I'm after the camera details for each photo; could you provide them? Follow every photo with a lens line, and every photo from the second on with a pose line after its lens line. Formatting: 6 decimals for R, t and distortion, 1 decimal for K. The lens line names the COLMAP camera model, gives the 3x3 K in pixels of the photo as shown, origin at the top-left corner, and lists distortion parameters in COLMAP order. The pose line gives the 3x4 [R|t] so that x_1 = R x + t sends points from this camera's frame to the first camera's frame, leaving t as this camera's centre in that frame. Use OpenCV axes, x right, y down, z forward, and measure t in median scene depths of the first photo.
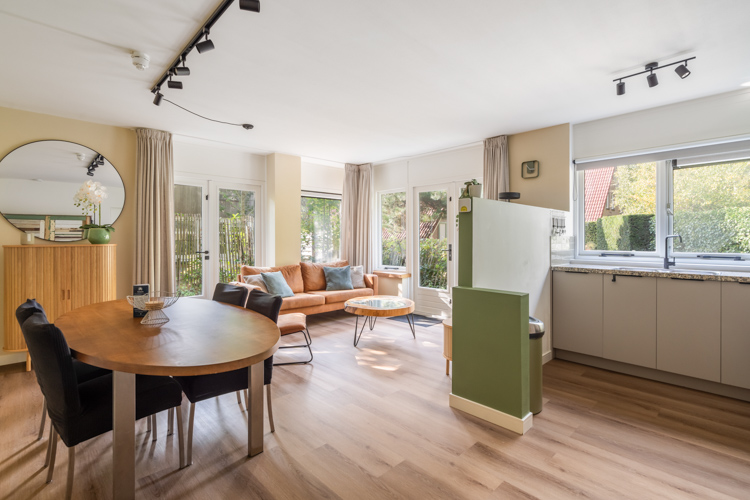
lens RADIAL K [[353.5, 0, 376.4], [0, 353.5, 243.3], [0, 0, 1]] dist [-0.000606, -0.000117]
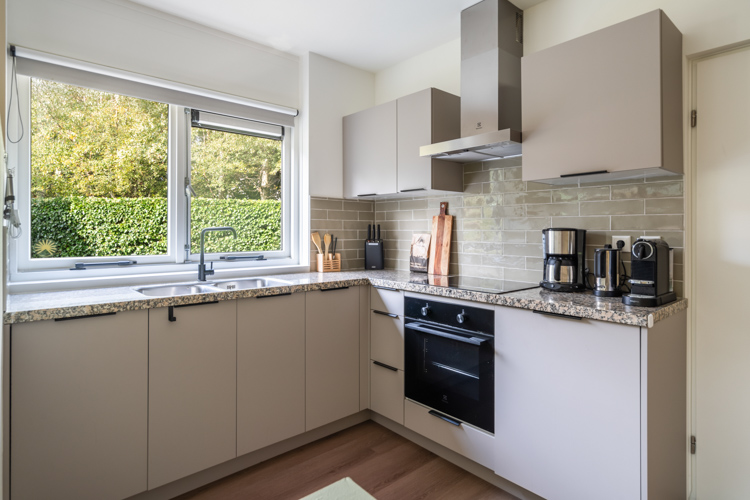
lens RADIAL K [[408.1, 0, 388.9], [0, 408.1, 228.5], [0, 0, 1]] dist [-0.000723, -0.001480]
pose [[0.038858, 0.009632, 0.999198, 0.074020], [0.012082, 0.999876, -0.010108, -0.006149], [-0.999172, 0.012465, 0.038737, 0.417130]]
